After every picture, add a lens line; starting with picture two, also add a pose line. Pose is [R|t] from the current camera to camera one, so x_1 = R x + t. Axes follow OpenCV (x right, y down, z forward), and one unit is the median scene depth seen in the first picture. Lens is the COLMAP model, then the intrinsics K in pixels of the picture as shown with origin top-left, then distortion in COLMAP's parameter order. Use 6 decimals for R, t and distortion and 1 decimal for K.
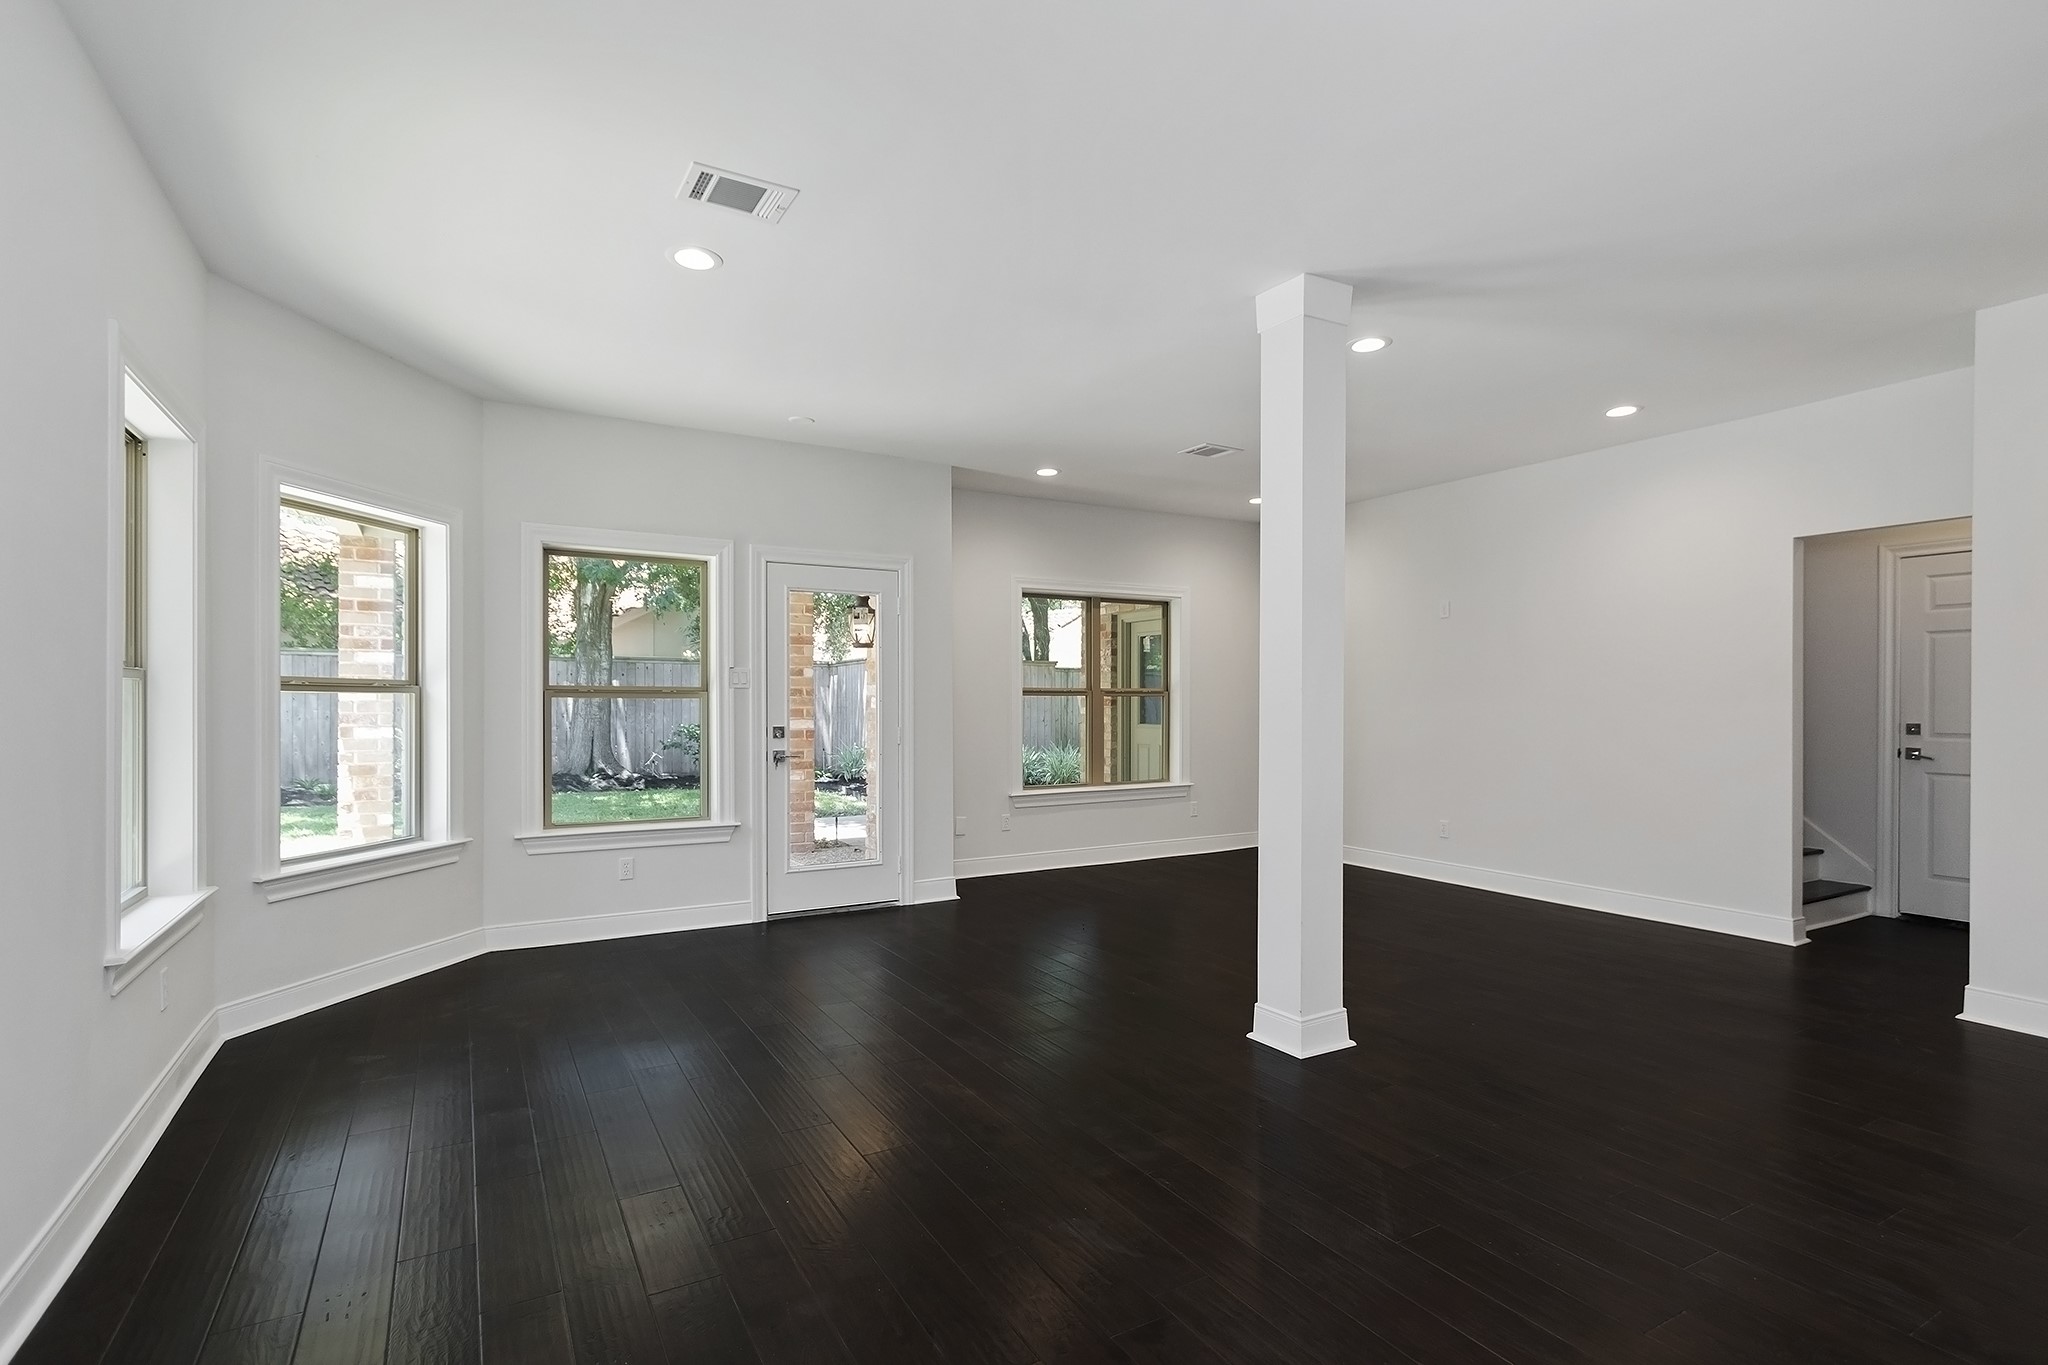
lens RADIAL K [[918.5, 0, 1024.0], [0, 918.5, 682.5], [0, 0, 1]] dist [-0.001104, 0.000124]
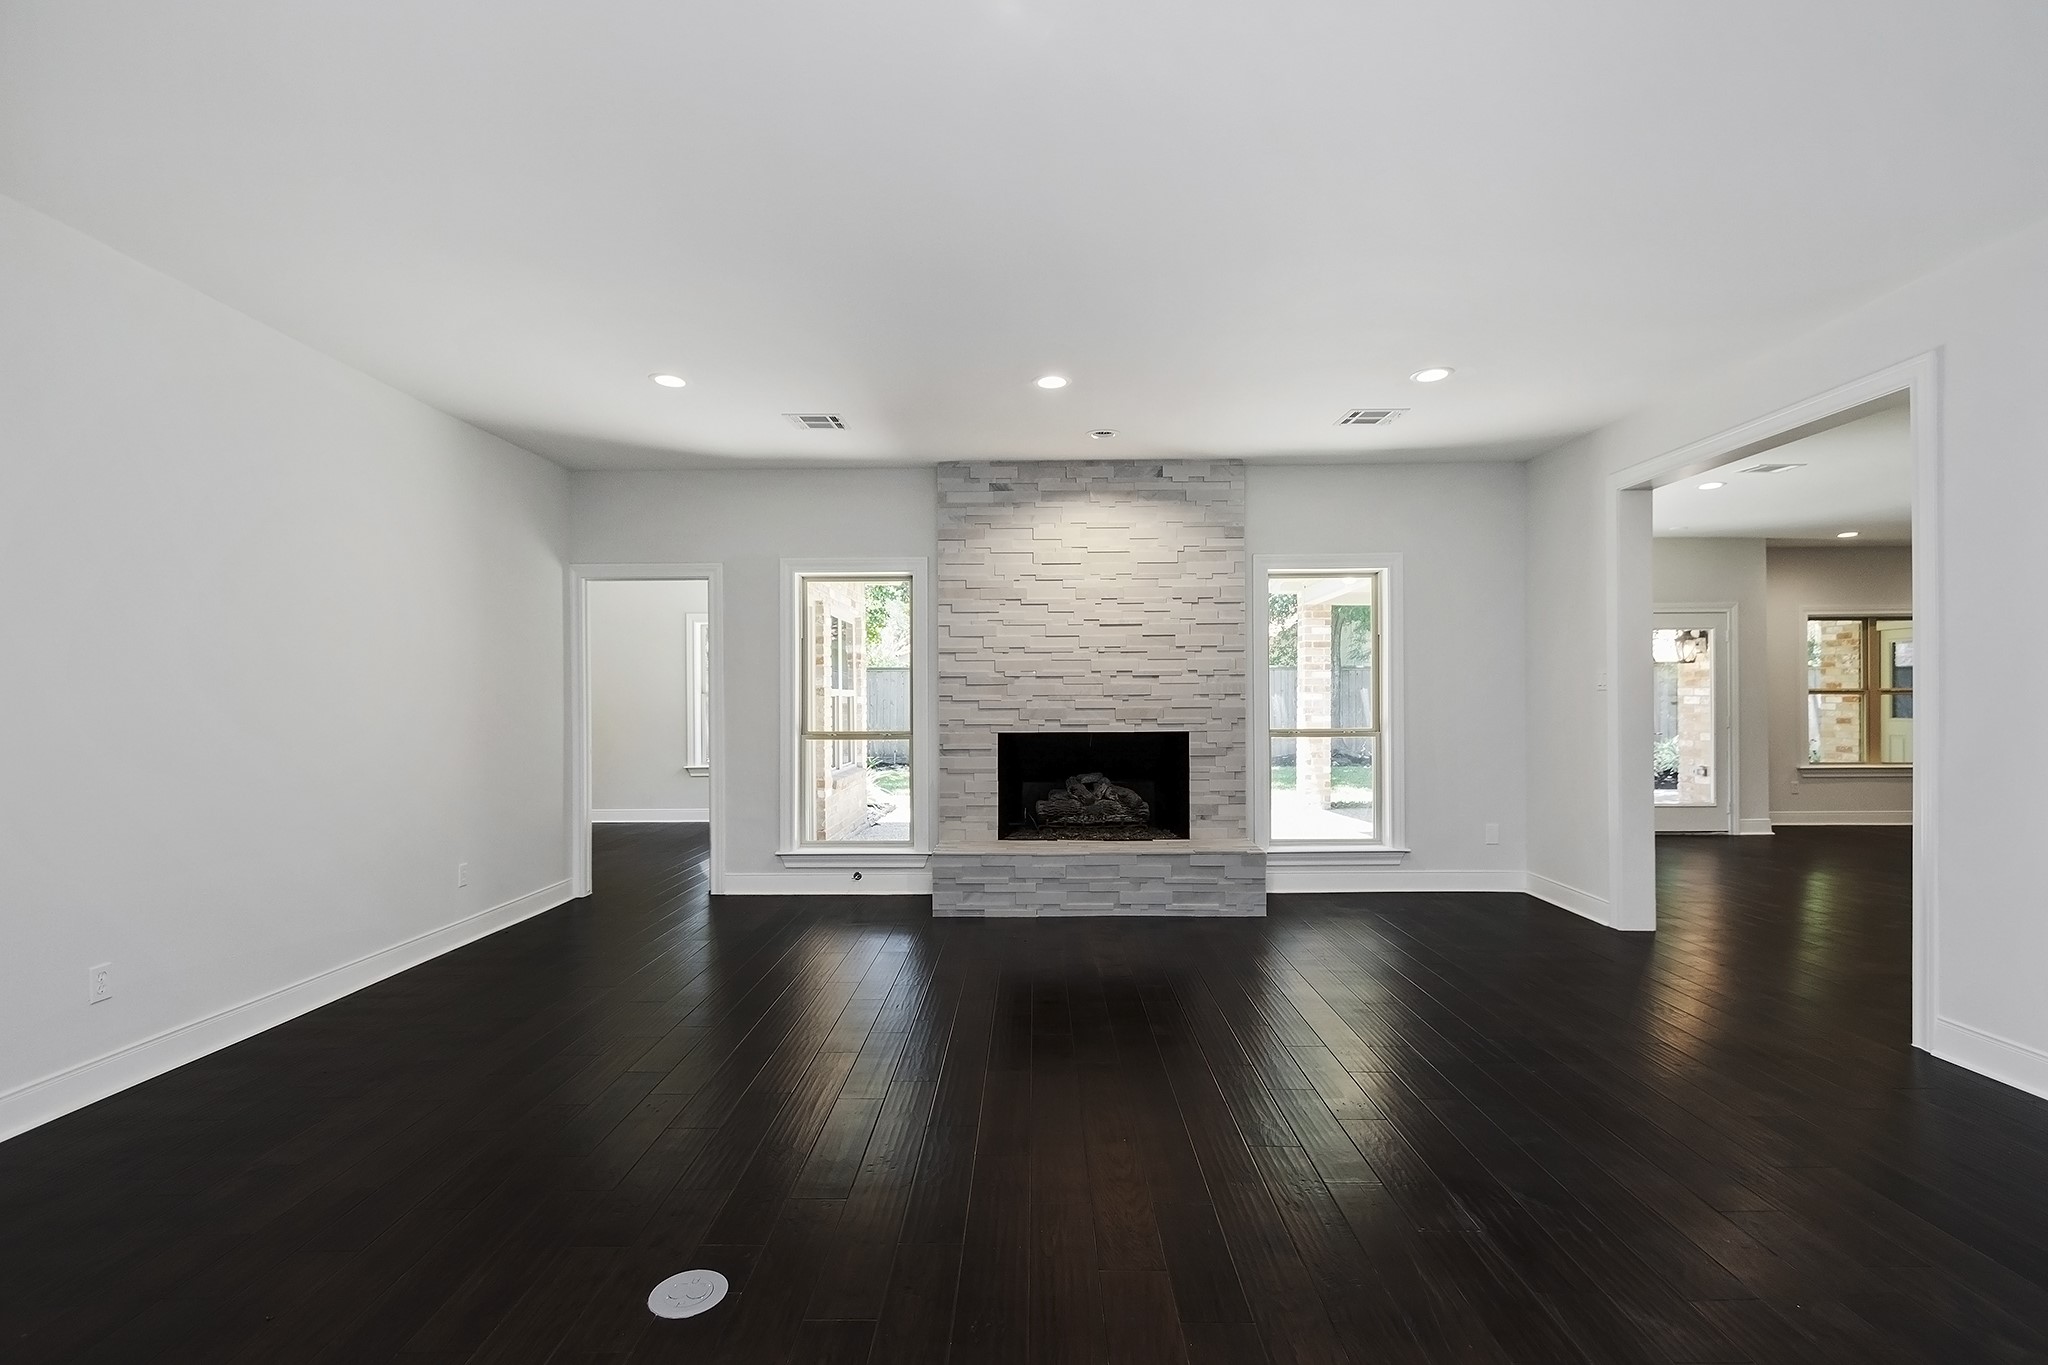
lens RADIAL K [[918.5, 0, 1024.0], [0, 918.5, 682.5], [0, 0, 1]] dist [-0.001104, 0.000124]
pose [[0.861479, -0.013424, -0.507616, -0.317058], [0.012447, 0.999908, -0.005319, -0.010598], [0.507641, -0.001736, 0.861567, -0.762024]]
